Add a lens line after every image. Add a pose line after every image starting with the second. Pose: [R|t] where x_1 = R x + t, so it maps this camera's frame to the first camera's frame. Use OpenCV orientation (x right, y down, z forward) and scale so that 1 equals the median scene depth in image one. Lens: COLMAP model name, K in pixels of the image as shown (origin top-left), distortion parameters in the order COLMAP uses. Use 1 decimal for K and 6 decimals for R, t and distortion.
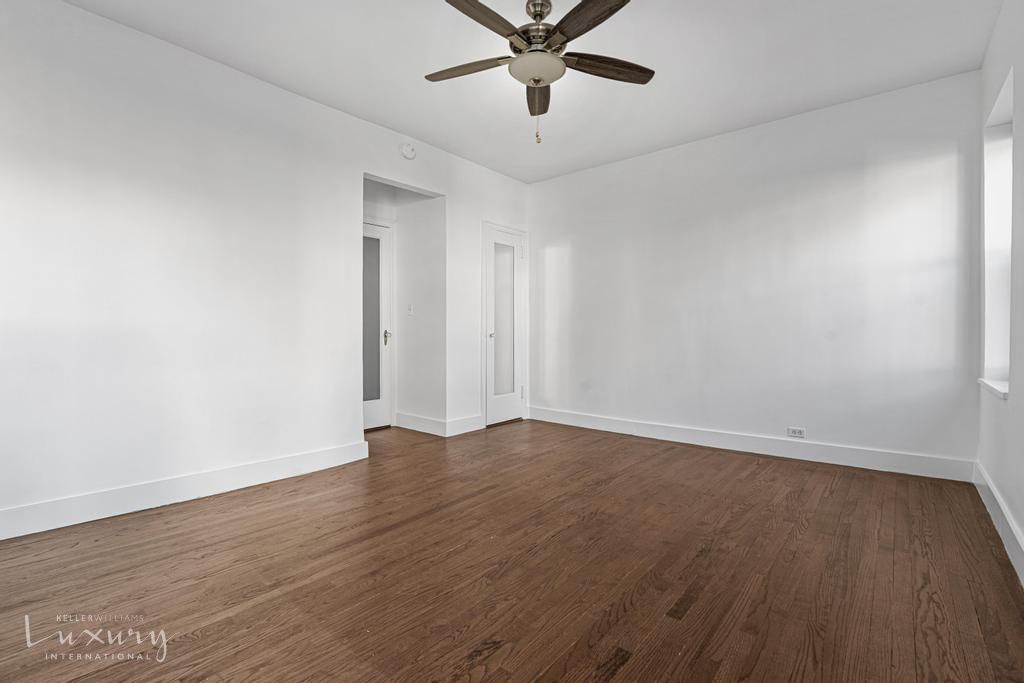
lens RADIAL K [[470.2, 0, 518.3], [0, 470.2, 338.1], [0, 0, 1]] dist [-0.041483, 0.000312]
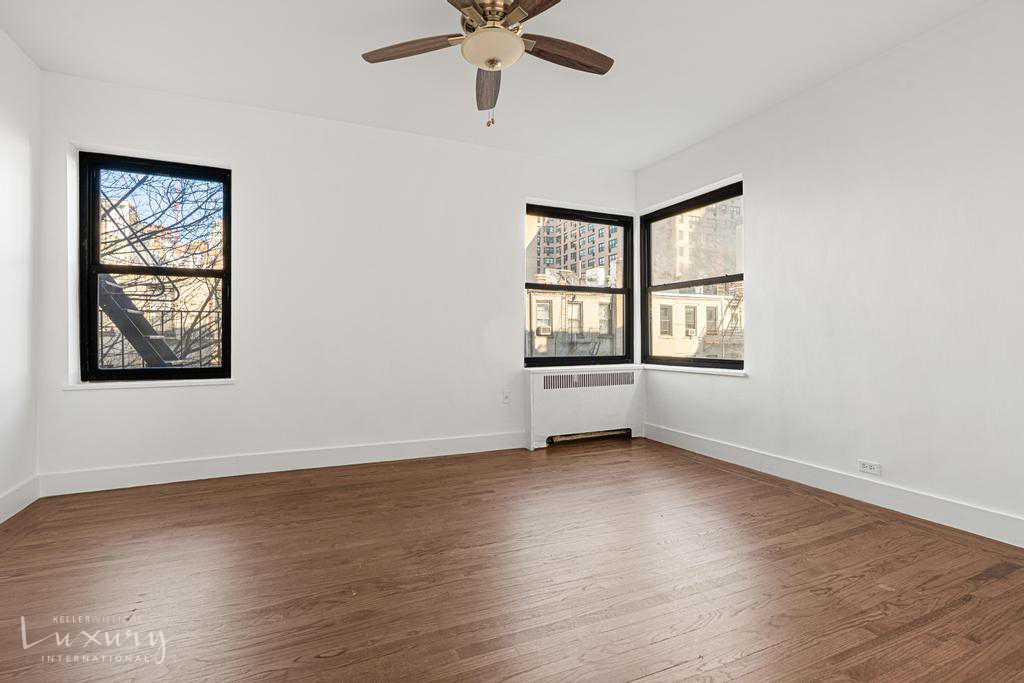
lens RADIAL K [[470.2, 0, 518.3], [0, 470.2, 338.1], [0, 0, 1]] dist [-0.041483, 0.000312]
pose [[-0.902606, 0.003175, 0.430456, -0.408179], [0.007926, 0.999926, 0.009244, -0.023014], [-0.430394, 0.011756, -0.902564, 1.886730]]
